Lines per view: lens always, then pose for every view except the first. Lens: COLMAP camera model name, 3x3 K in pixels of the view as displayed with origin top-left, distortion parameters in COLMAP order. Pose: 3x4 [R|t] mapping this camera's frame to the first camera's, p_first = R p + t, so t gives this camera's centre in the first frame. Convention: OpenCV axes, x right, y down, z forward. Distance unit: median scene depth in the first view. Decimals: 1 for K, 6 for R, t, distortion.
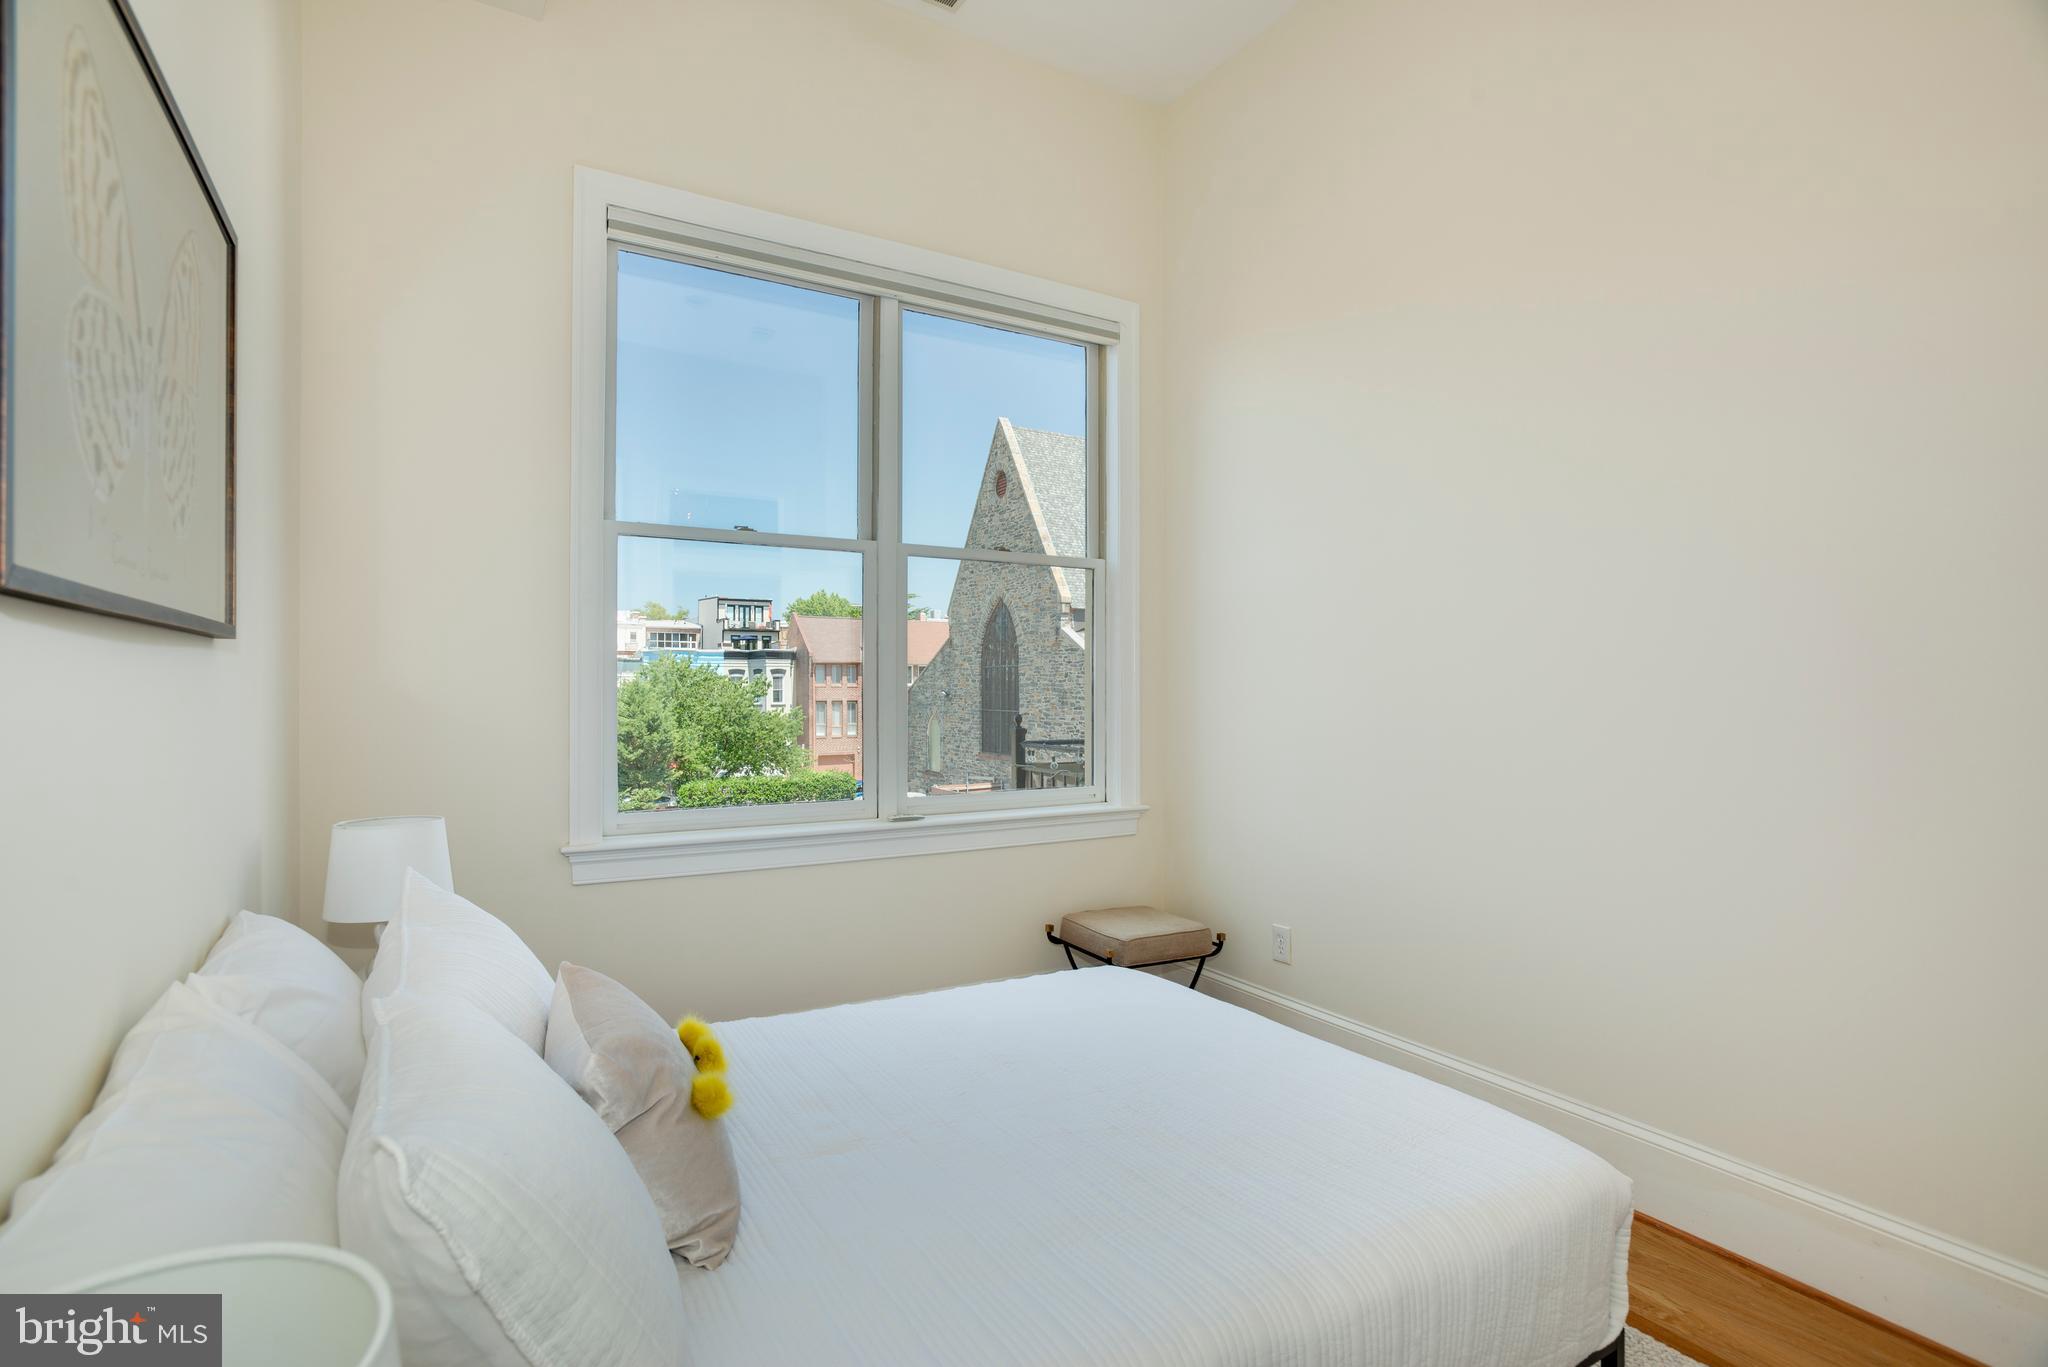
lens RADIAL K [[993.0, 0, 1027.5], [0, 993.0, 684.1], [0, 0, 1]] dist [-0.004622, -0.000381]
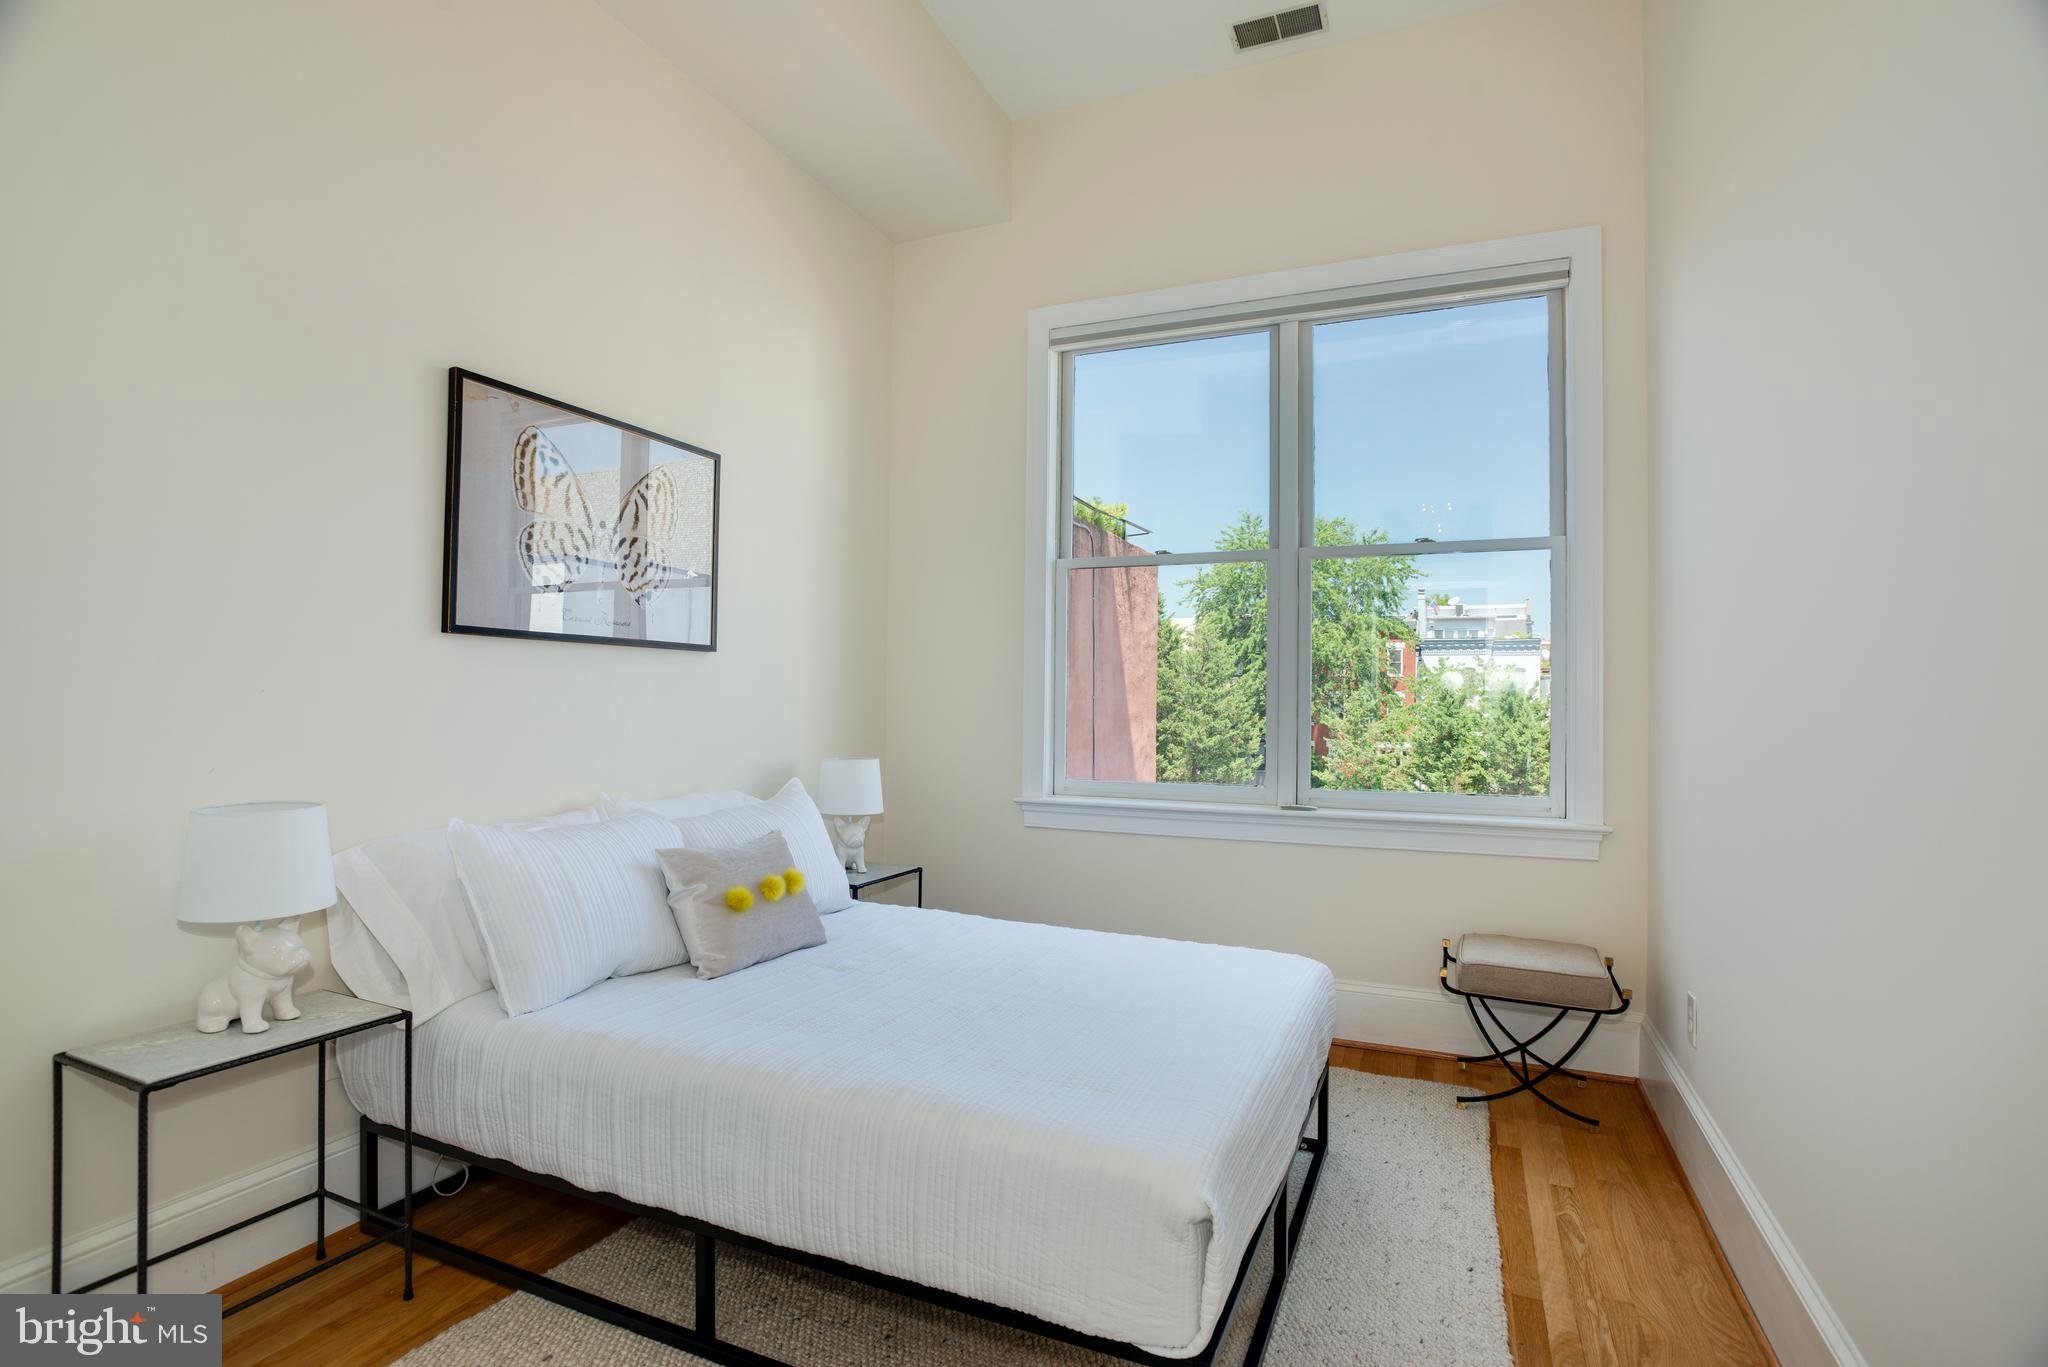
lens RADIAL K [[993.0, 0, 1024.2], [0, 993.0, 692.7], [0, 0, 1]] dist [-0.004622, -0.000381]
pose [[0.584056, -0.009627, -0.811656, 0.556594], [-0.002904, 0.999898, -0.013950, 0.027962], [0.811708, 0.010505, 0.583969, 0.144953]]
